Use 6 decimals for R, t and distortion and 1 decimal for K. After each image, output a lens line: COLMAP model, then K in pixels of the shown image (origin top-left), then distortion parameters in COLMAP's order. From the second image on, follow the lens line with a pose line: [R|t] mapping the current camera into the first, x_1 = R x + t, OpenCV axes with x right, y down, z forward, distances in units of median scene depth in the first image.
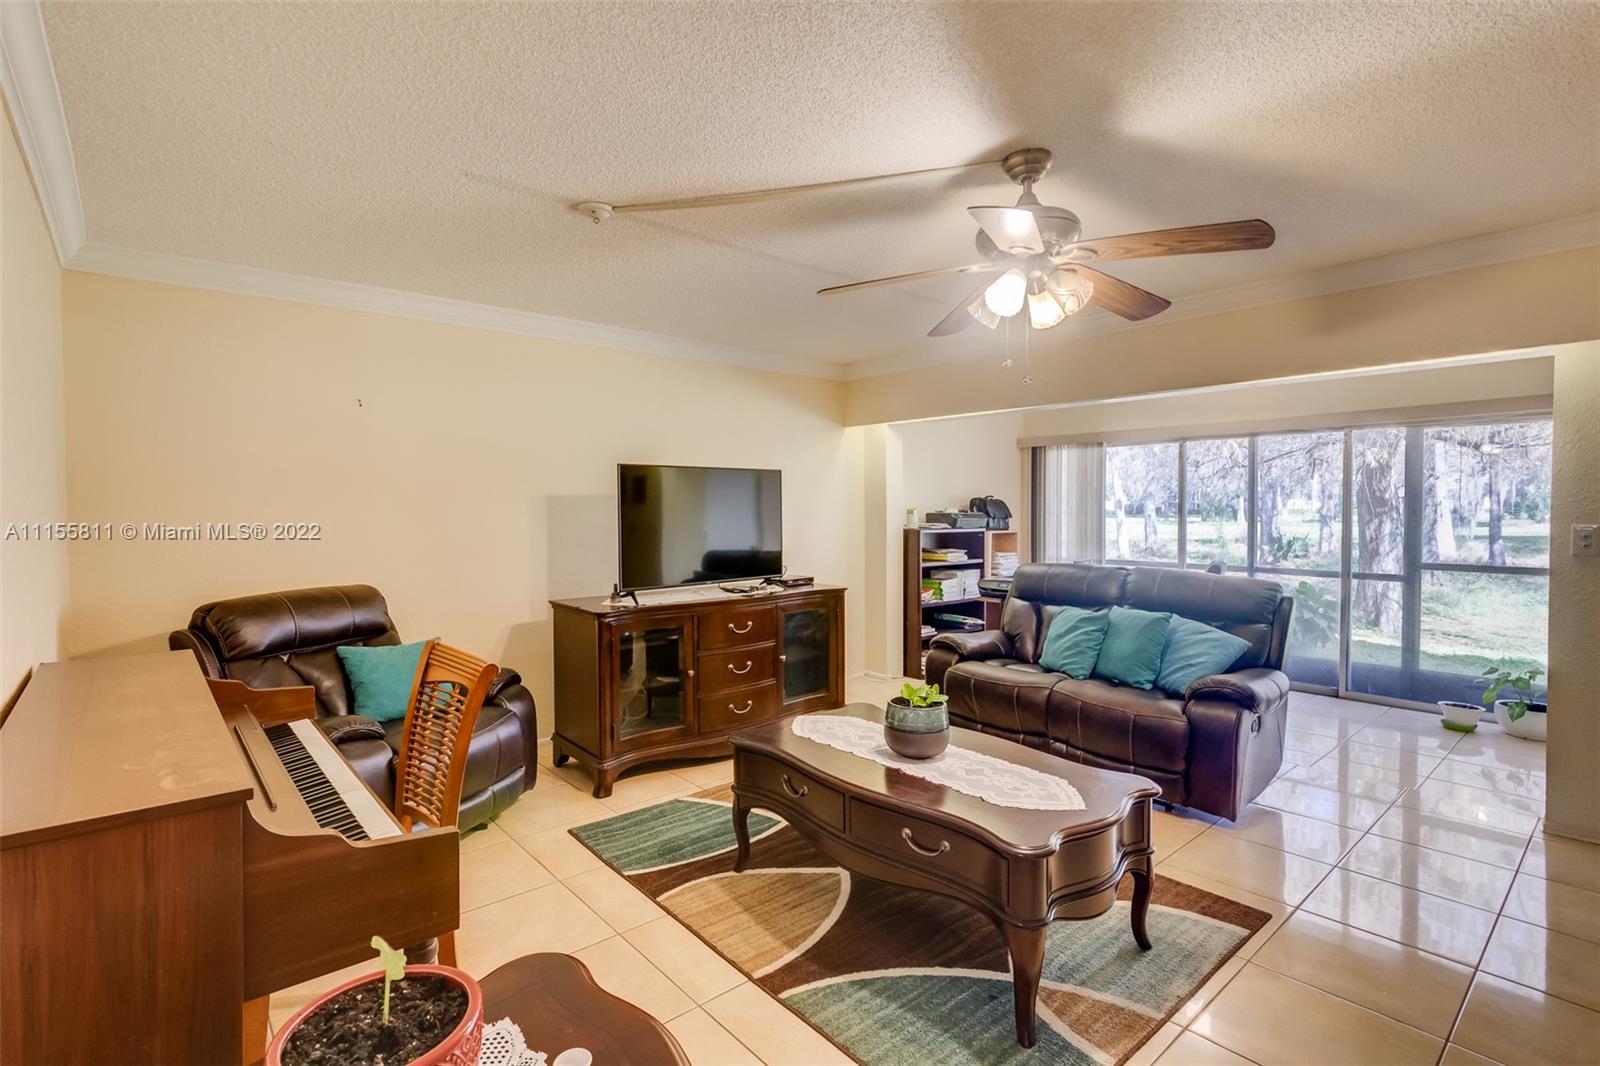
lens RADIAL K [[763.1, 0, 780.6], [0, 763.1, 523.5], [0, 0, 1]] dist [-0.001802, -0.000439]
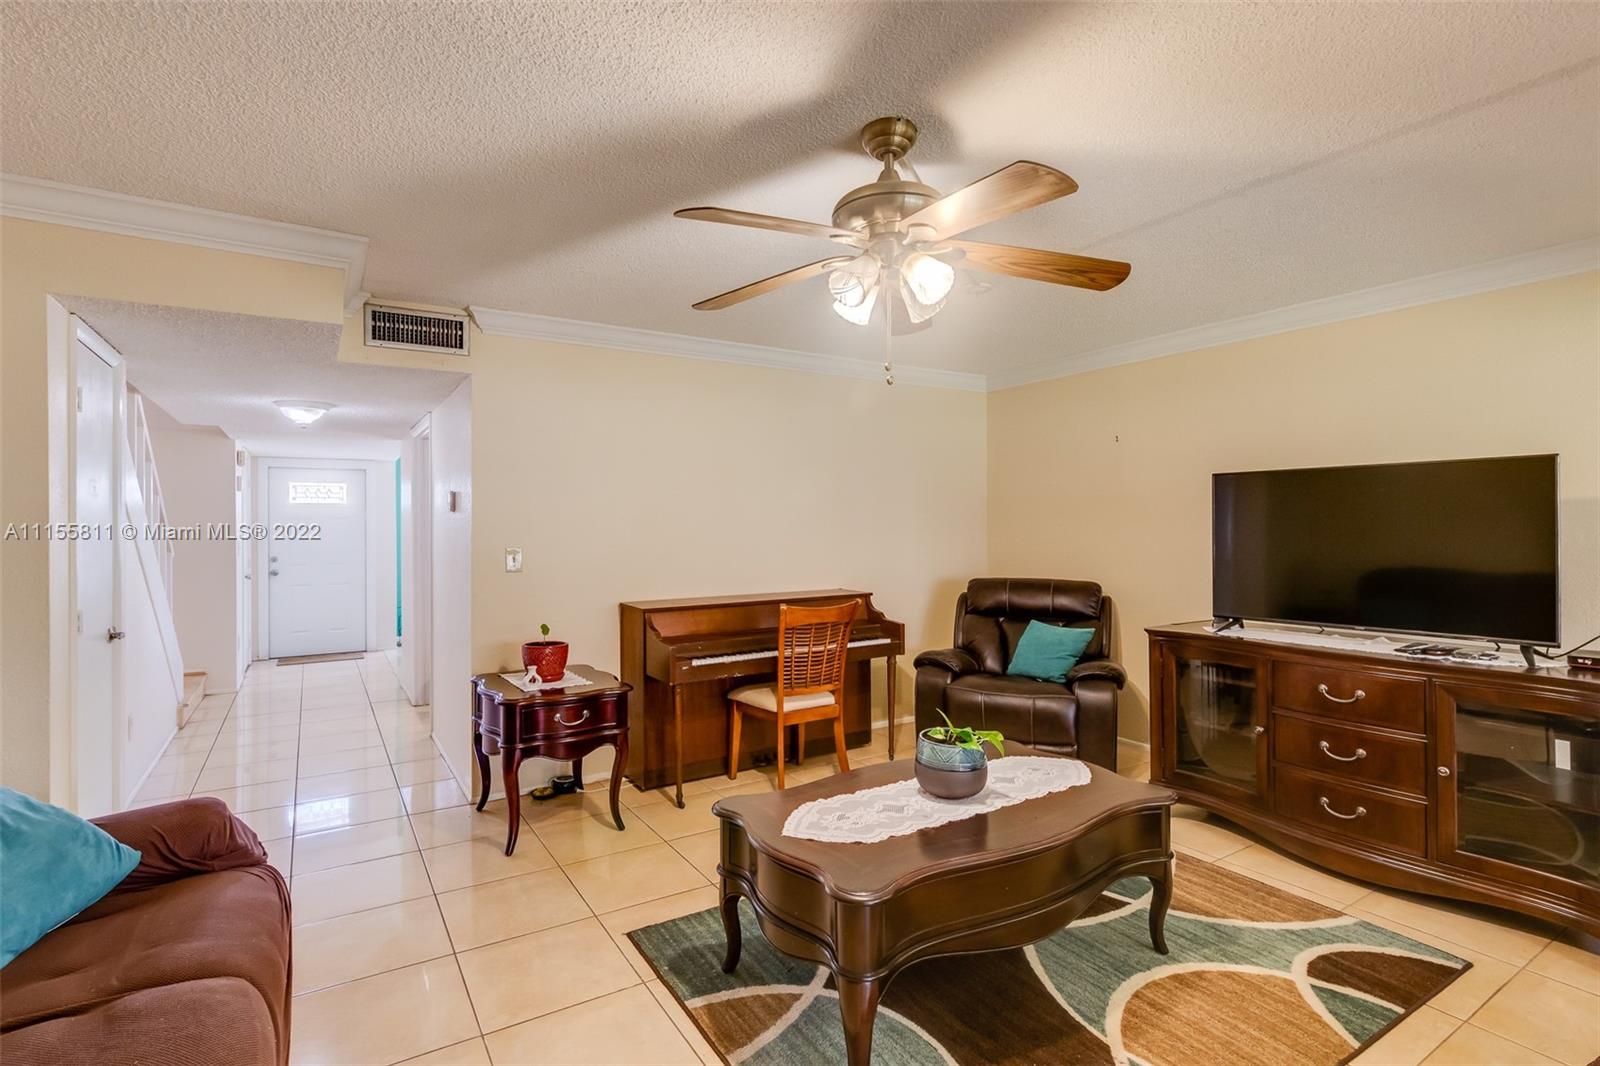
lens RADIAL K [[763.1, 0, 780.6], [0, 763.1, 523.5], [0, 0, 1]] dist [-0.001802, -0.000439]
pose [[-0.161237, 0.002082, -0.986914, 1.186835], [-0.014421, 0.999886, 0.004466, -0.026356], [0.986810, 0.014953, -0.161188, 0.997675]]
